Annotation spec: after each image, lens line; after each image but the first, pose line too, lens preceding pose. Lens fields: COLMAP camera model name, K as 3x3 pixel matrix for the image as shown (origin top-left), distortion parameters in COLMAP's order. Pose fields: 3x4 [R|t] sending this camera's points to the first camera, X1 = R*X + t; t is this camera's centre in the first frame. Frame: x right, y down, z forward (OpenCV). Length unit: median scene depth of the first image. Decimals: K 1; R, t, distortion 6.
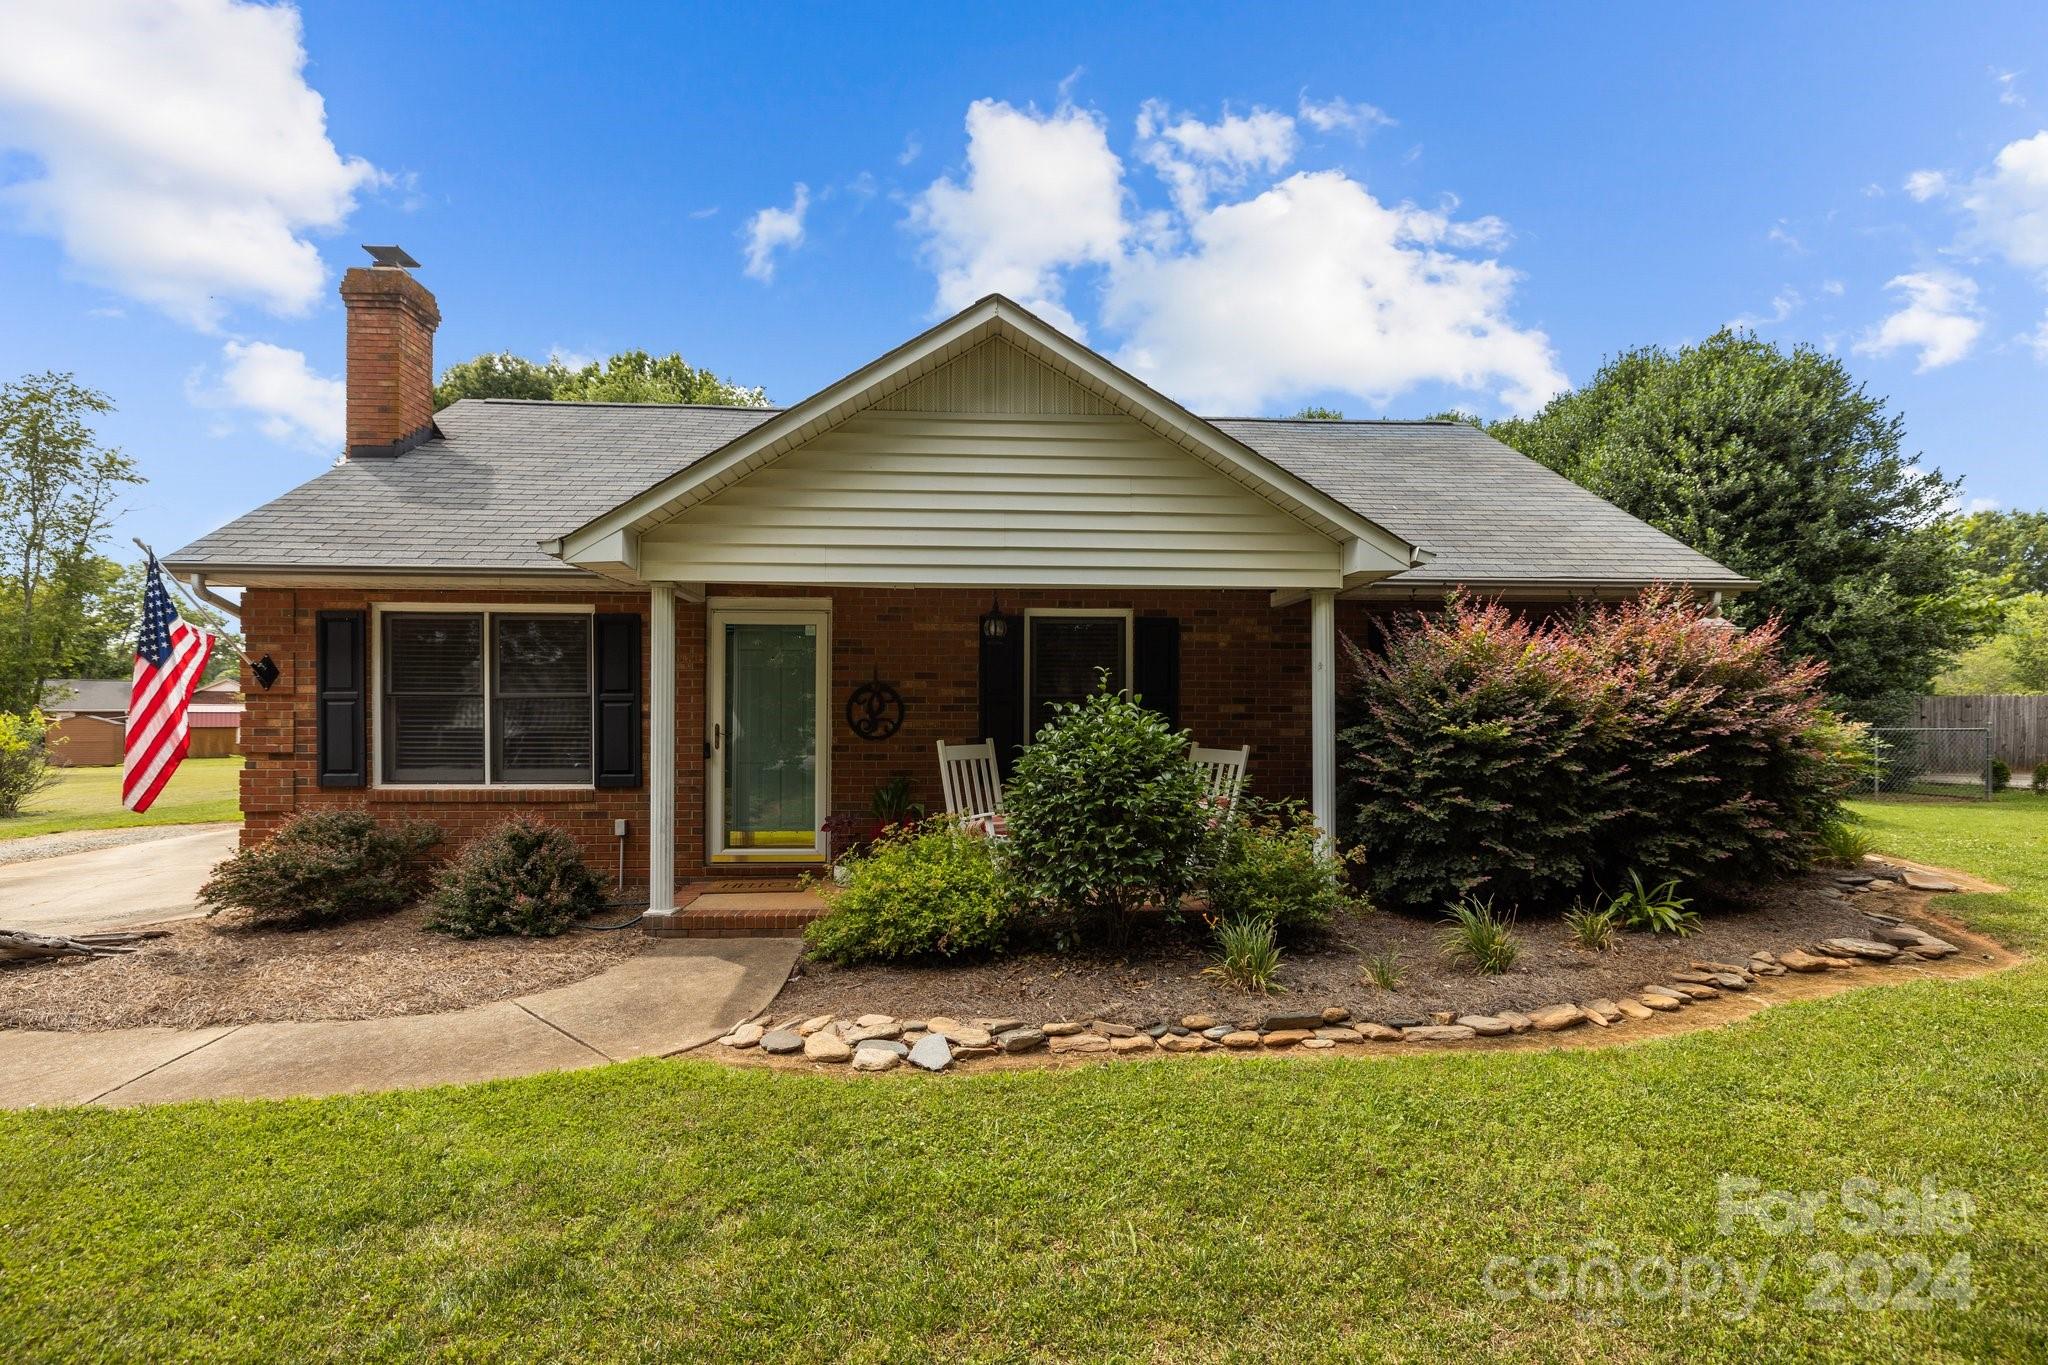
lens RADIAL K [[956.8, 0, 1022.3], [0, 956.8, 705.1], [0, 0, 1]] dist [-0.005105, -0.000115]
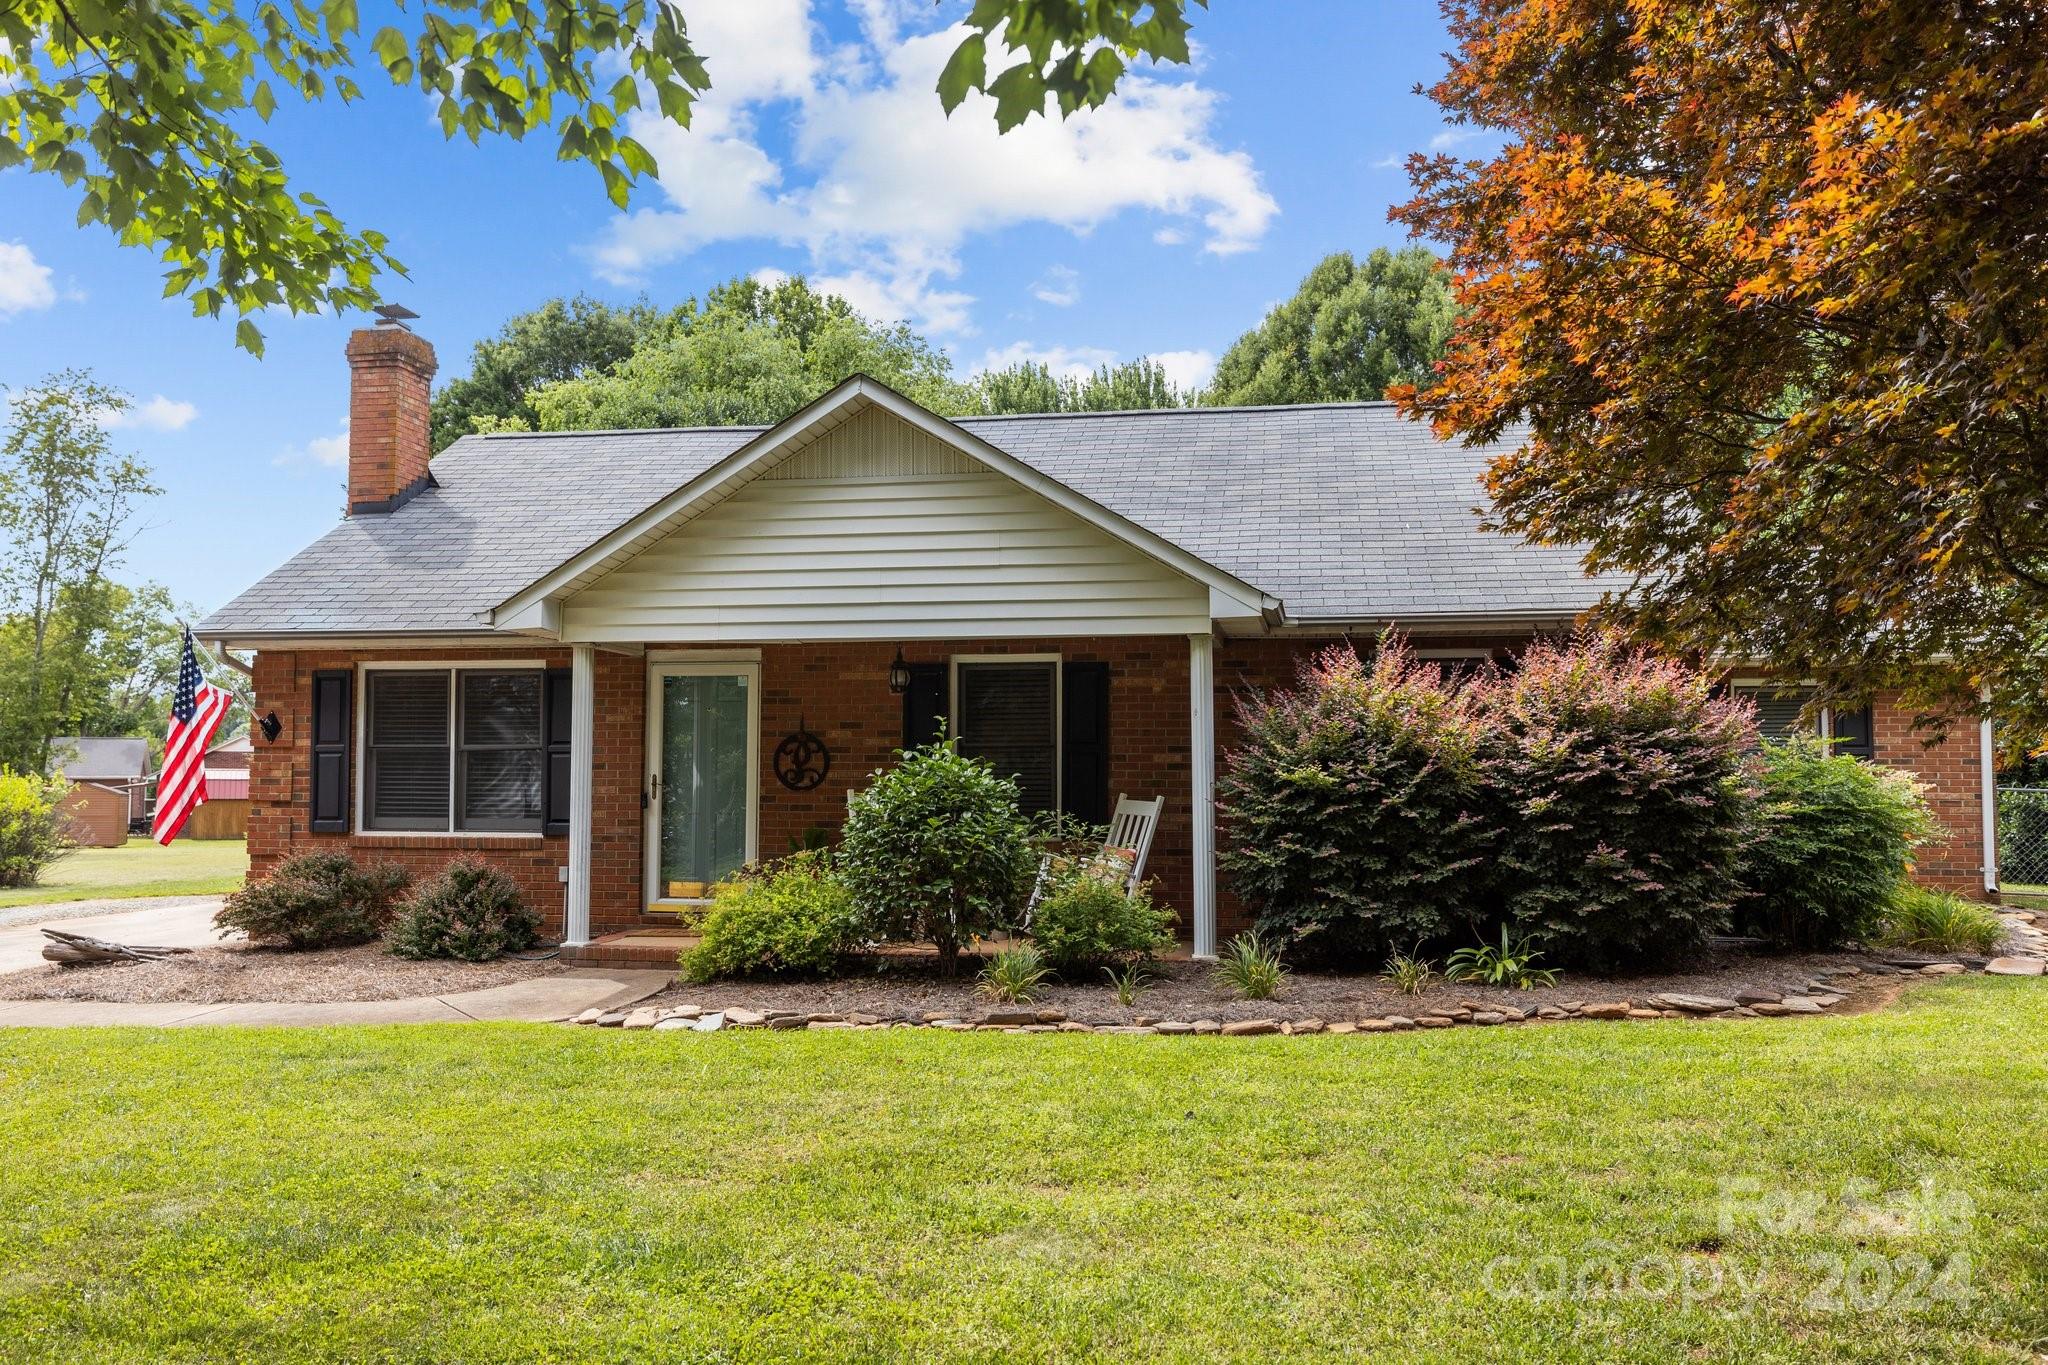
lens RADIAL K [[1560.6, 0, 1024.0], [0, 1560.6, 682.5], [0, 0, 1]] dist [0.002287, -0.004038]
pose [[0.973079, -0.014610, -0.230007, 0.453950], [0.001545, 0.998380, -0.056881, 0.017387], [0.230465, 0.054994, 0.971525, -0.536452]]
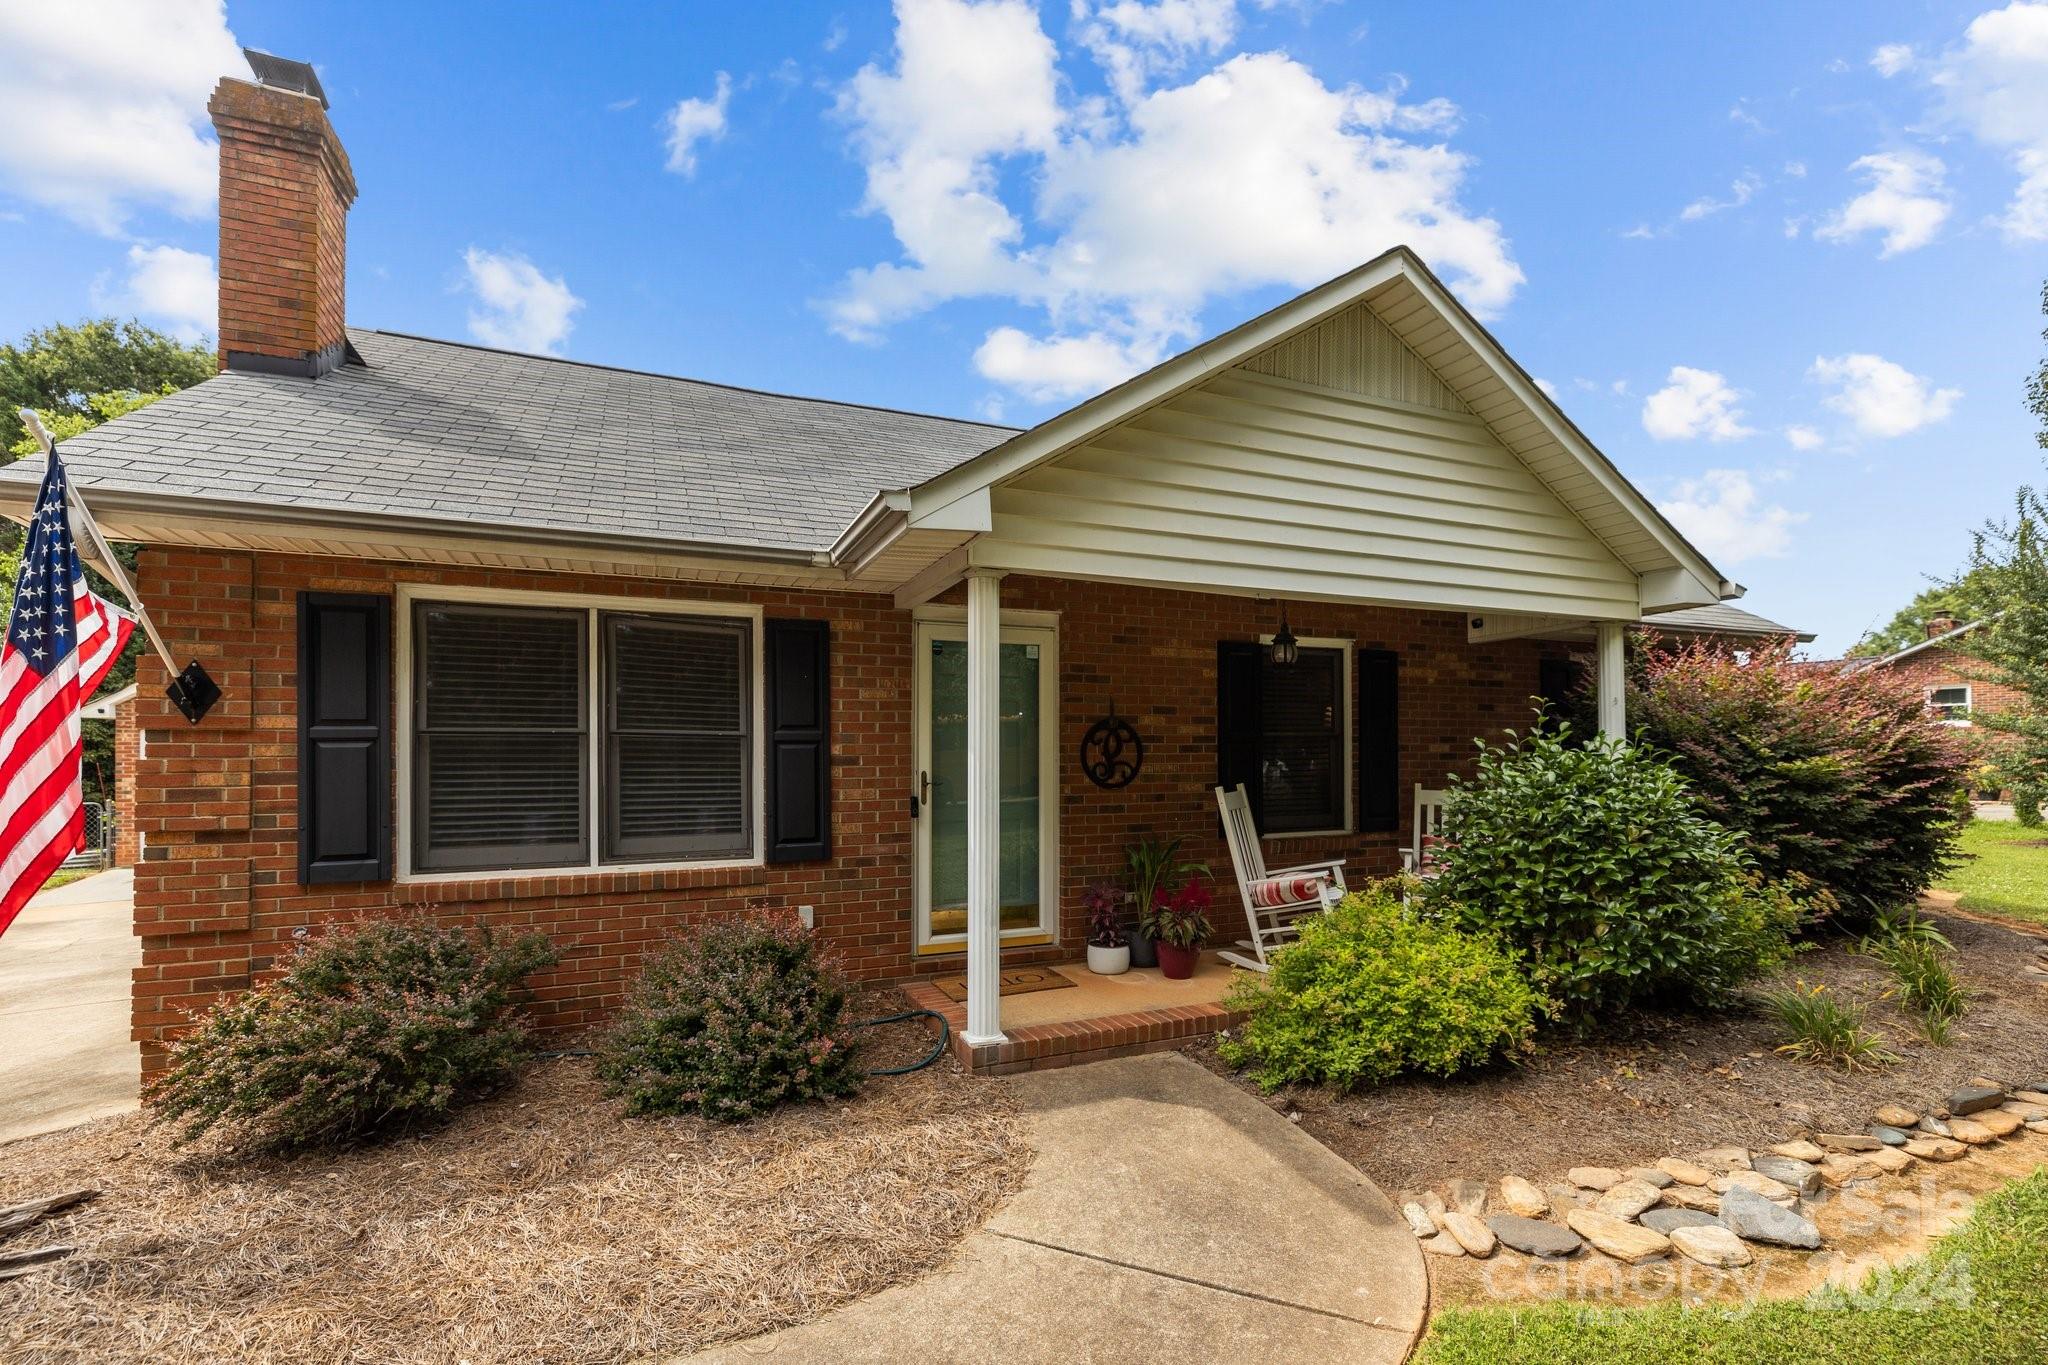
lens RADIAL K [[884.1, 0, 1025.0], [0, 884.1, 741.7], [0, 0, 1]] dist [0.001323, 0.000031]
pose [[0.943942, -0.002337, 0.330104, -0.482172], [0.007199, 0.999883, -0.013508, 0.006488], [-0.330034, 0.015127, 0.943848, 0.318514]]
